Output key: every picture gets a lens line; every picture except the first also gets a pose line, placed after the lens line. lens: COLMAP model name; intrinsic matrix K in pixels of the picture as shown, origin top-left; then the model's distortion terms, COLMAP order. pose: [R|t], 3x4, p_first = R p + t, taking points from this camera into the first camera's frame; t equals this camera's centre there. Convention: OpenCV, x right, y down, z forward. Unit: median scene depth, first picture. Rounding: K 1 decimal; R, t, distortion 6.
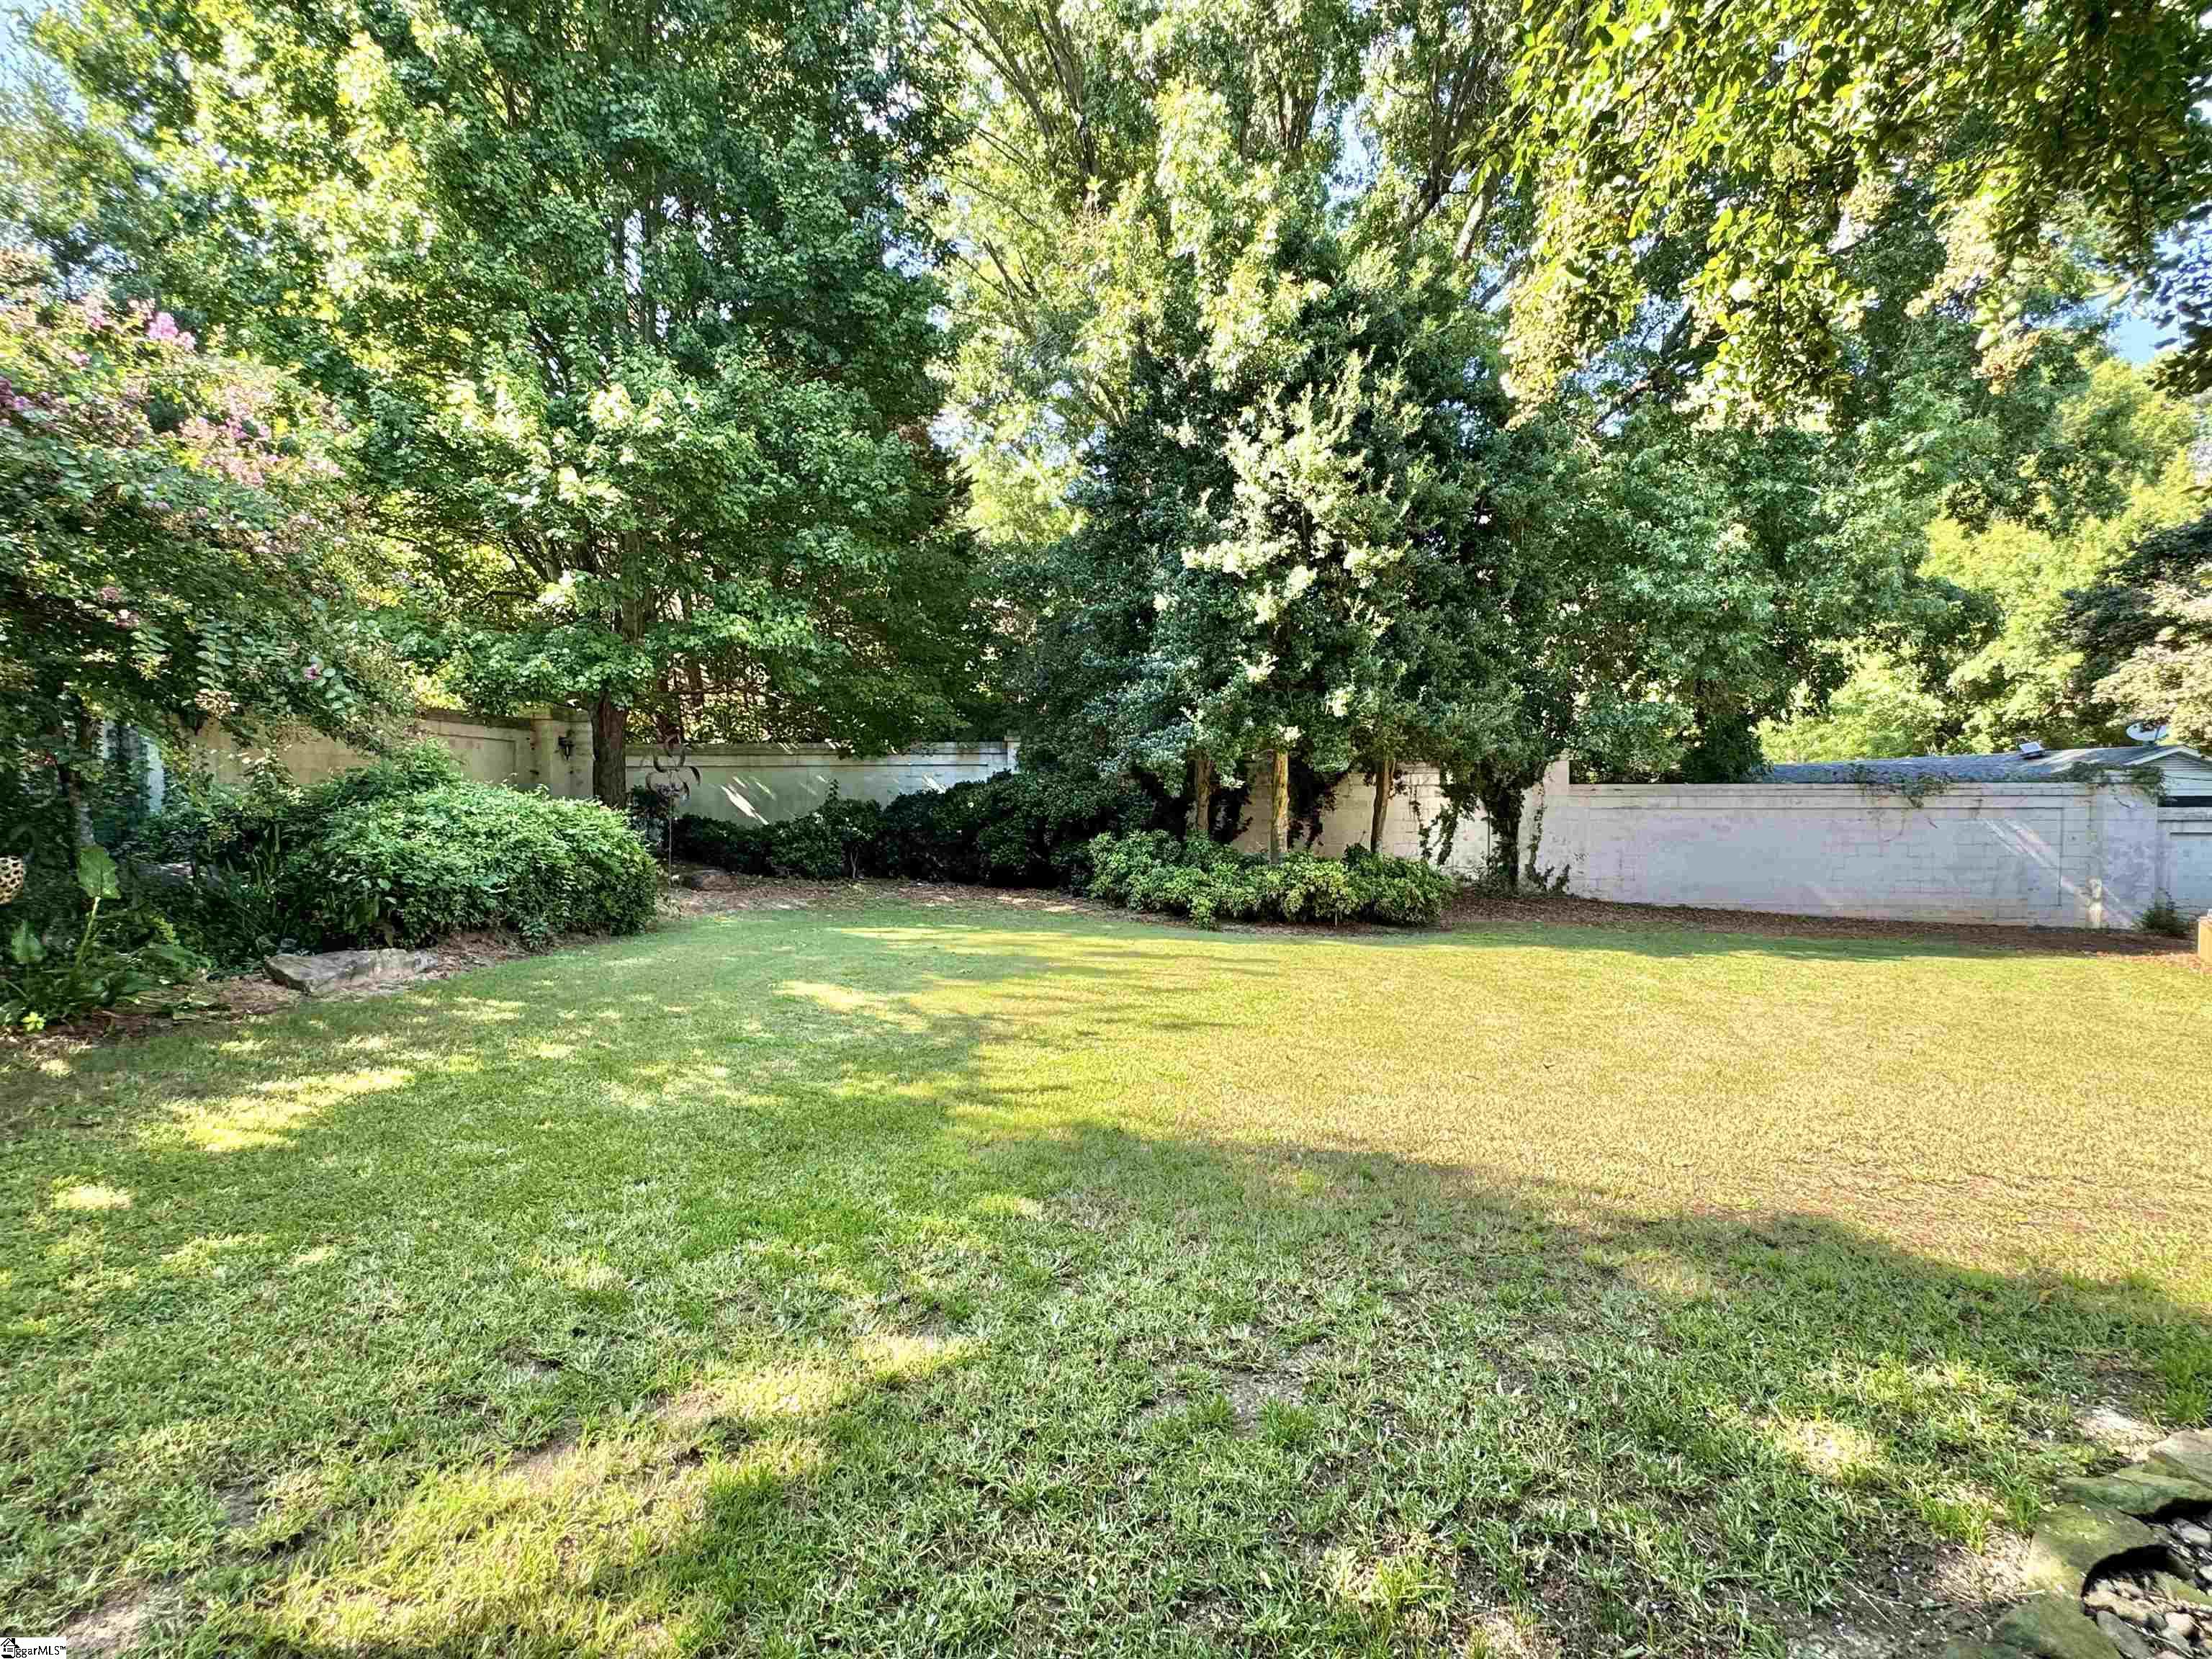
lens RADIAL K [[1043.2, 0, 1139.4], [0, 1043.2, 821.3], [0, 0, 1]] dist [0.002746, 0.000297]
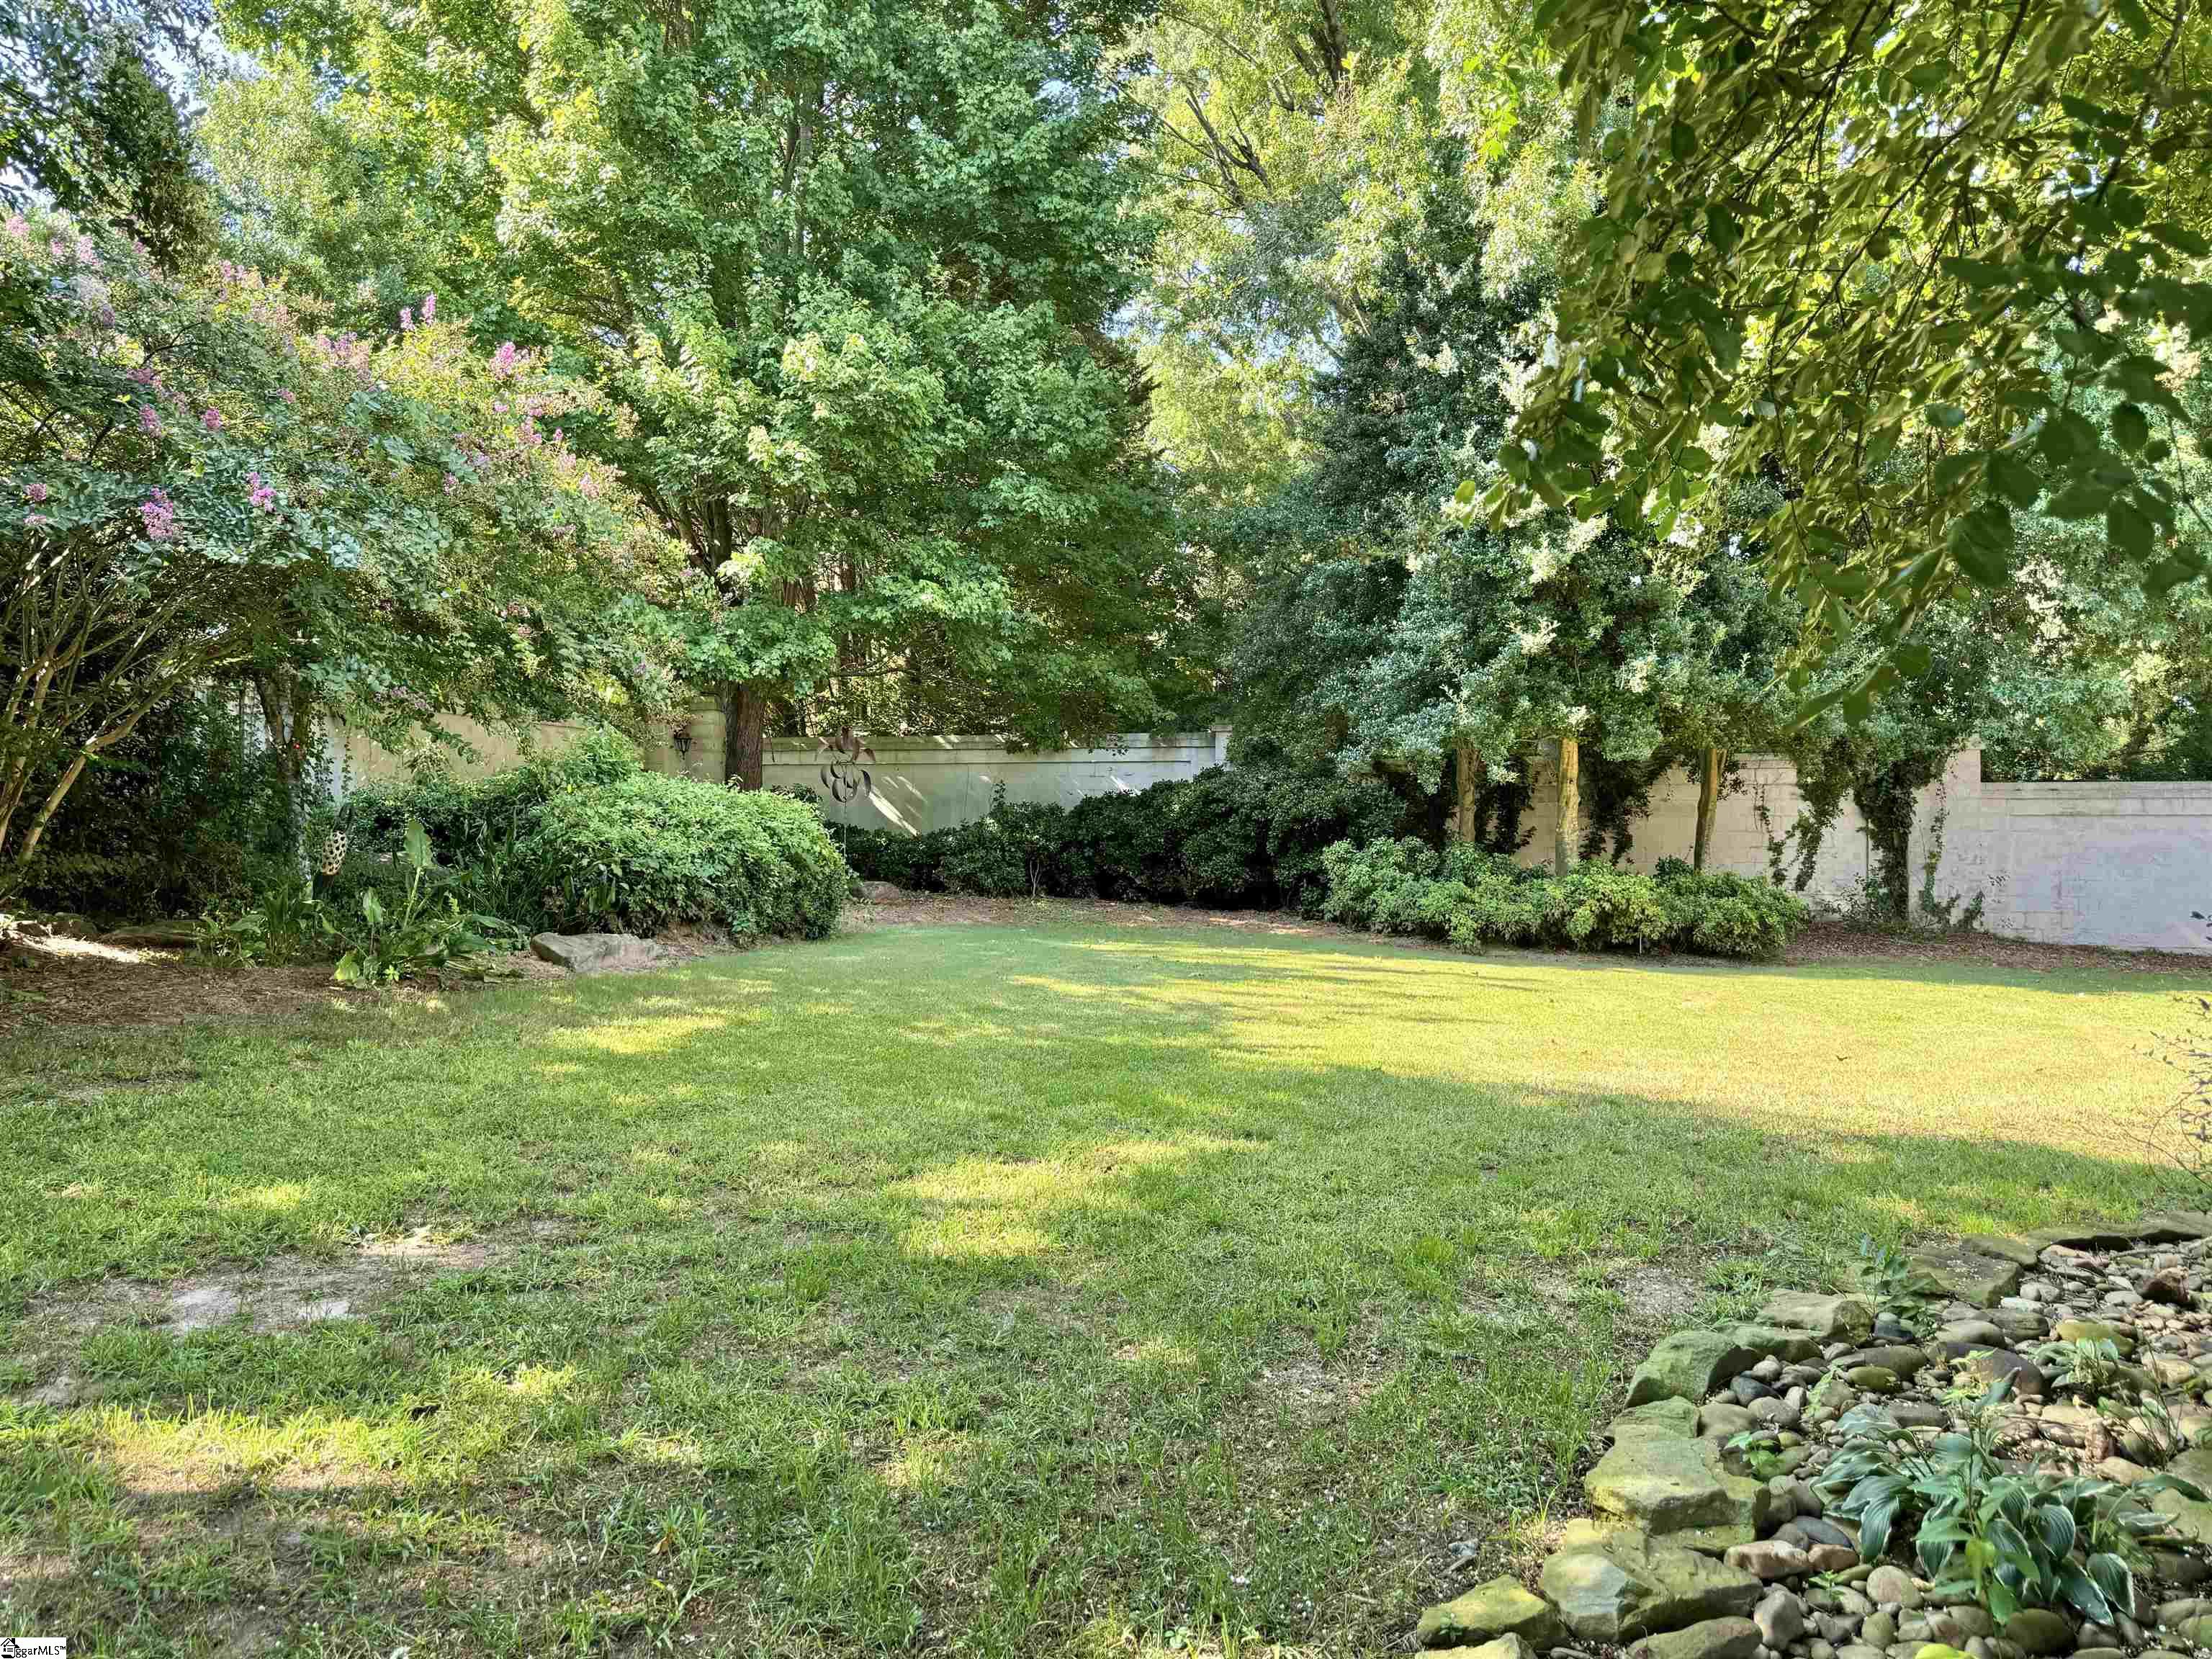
lens RADIAL K [[1538.6, 0, 1098.1], [0, 1538.6, 817.2], [0, 0, 1]] dist [0.131400, -0.257268]
pose [[0.984256, 0.003119, -0.176721, -0.008370], [-0.007983, 0.999608, -0.026818, 0.028587], [0.176568, 0.027806, 0.983896, -0.234394]]
